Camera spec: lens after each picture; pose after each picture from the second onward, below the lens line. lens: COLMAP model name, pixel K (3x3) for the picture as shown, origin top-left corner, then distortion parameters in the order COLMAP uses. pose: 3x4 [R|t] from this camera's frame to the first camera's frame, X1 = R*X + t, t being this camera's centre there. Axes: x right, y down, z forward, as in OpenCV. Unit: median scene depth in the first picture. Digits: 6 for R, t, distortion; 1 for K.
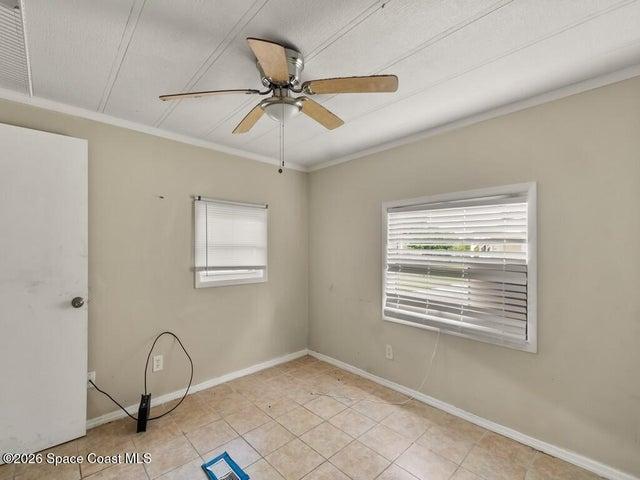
lens RADIAL K [[283.0, 0, 319.2], [0, 283.0, 245.3], [0, 0, 1]] dist [0.006391, -0.004466]
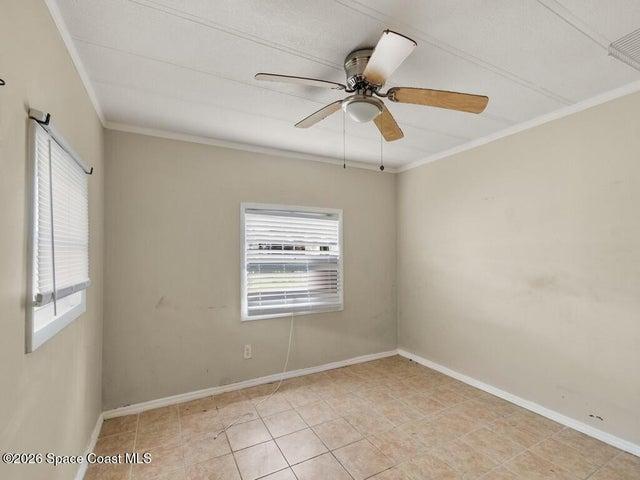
lens RADIAL K [[283.0, 0, 300.4], [0, 283.0, 244.1], [0, 0, 1]] dist [0.006391, -0.004466]
pose [[0.291961, 0.018979, 0.956242, -0.718210], [-0.004758, 0.999820, -0.018391, 0.012868], [-0.956419, 0.000820, 0.291998, 0.566308]]
